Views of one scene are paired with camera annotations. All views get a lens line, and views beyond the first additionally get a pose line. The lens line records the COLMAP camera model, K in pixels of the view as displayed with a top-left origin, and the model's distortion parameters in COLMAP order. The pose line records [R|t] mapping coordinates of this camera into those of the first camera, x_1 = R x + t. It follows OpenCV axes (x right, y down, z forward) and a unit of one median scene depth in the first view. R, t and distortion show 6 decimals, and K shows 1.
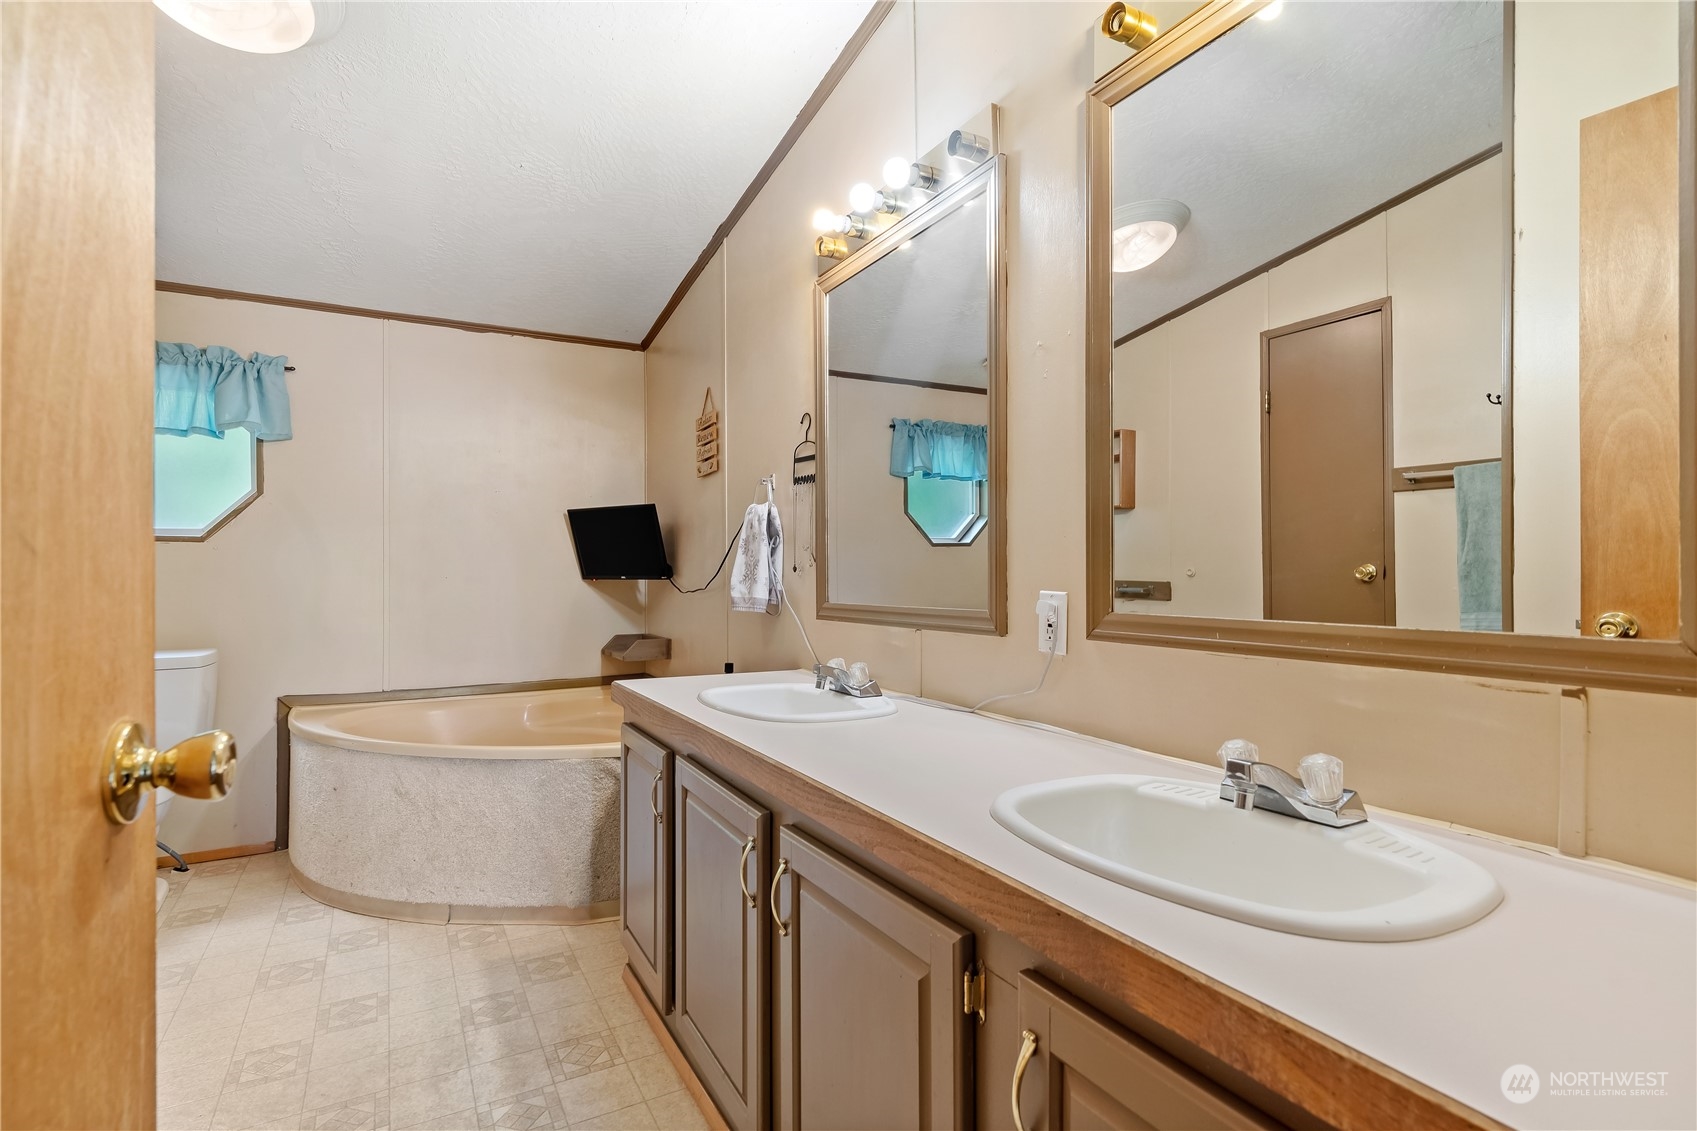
lens RADIAL K [[826.3, 0, 845.7], [0, 826.3, 573.3], [0, 0, 1]] dist [-0.000258, -0.001915]
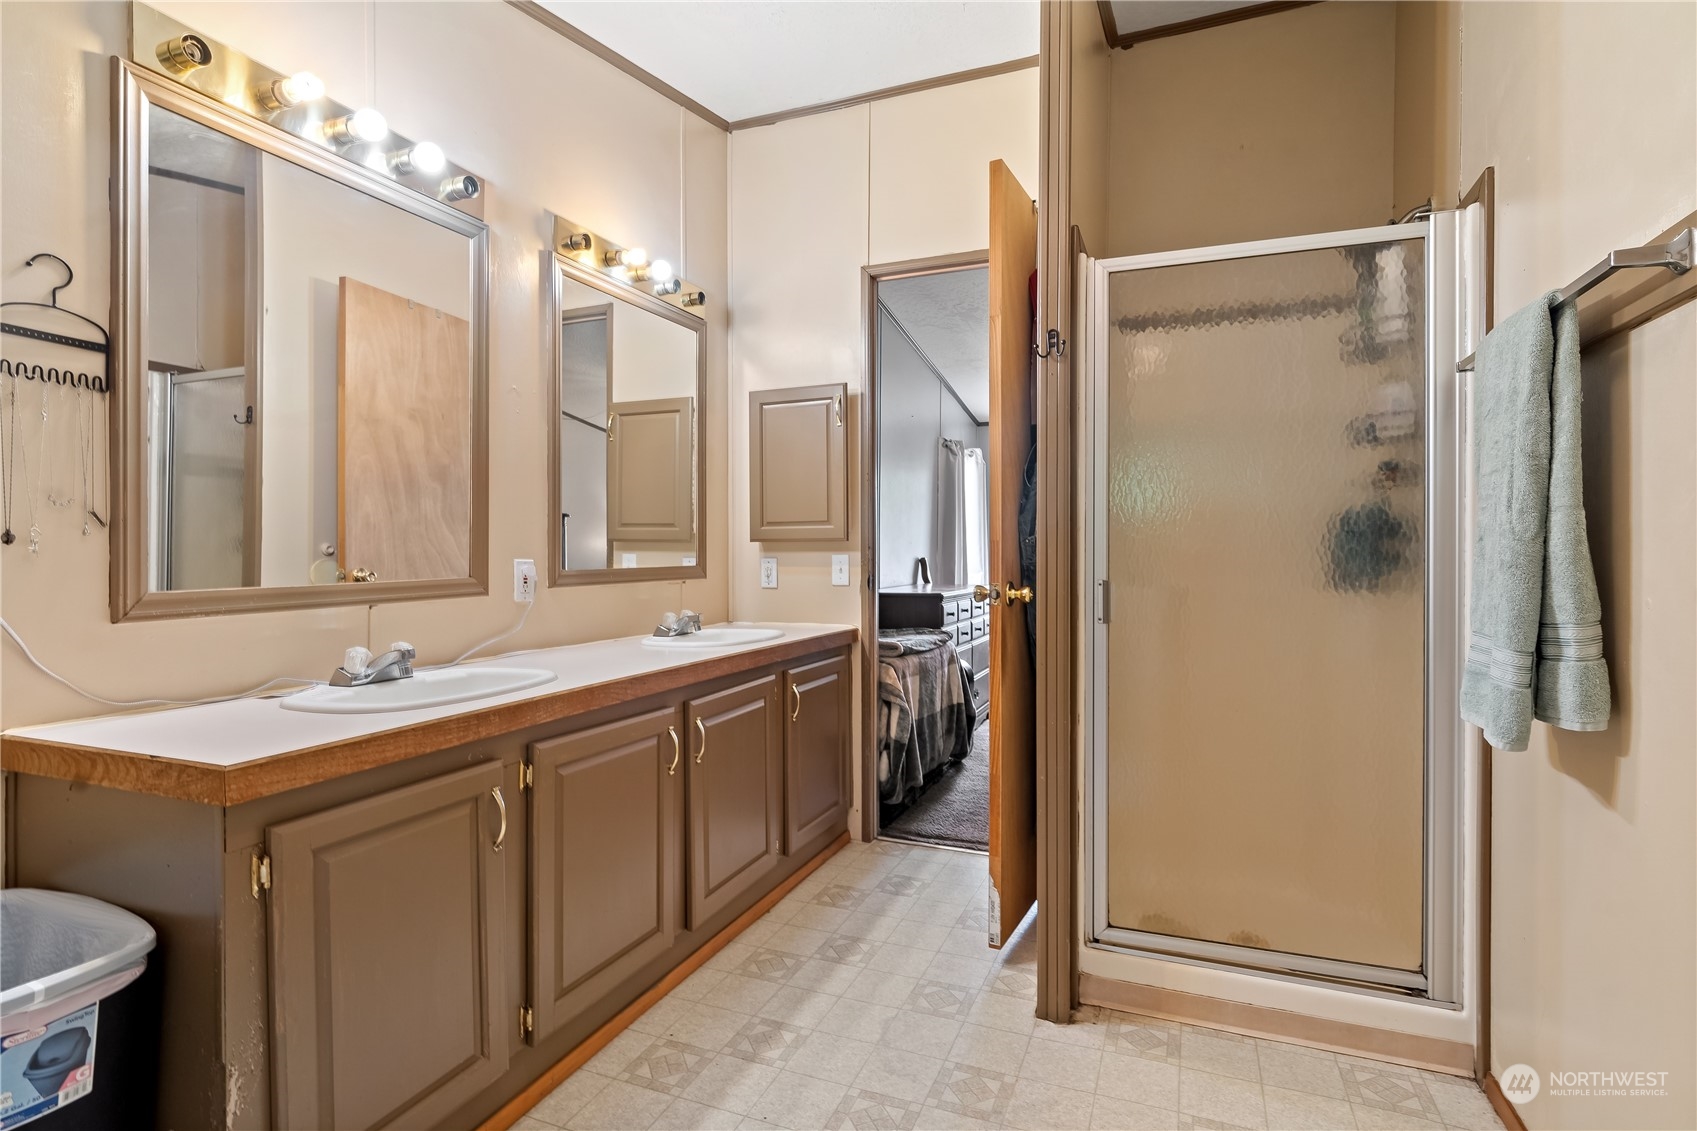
lens RADIAL K [[826.3, 0, 847.3], [0, 826.3, 559.1], [0, 0, 1]] dist [-0.000258, -0.001915]
pose [[-0.624357, -0.001229, 0.781138, -1.109941], [0.003012, 0.999988, 0.003982, 0.023995], [-0.781133, 0.004839, -0.624346, 1.424172]]
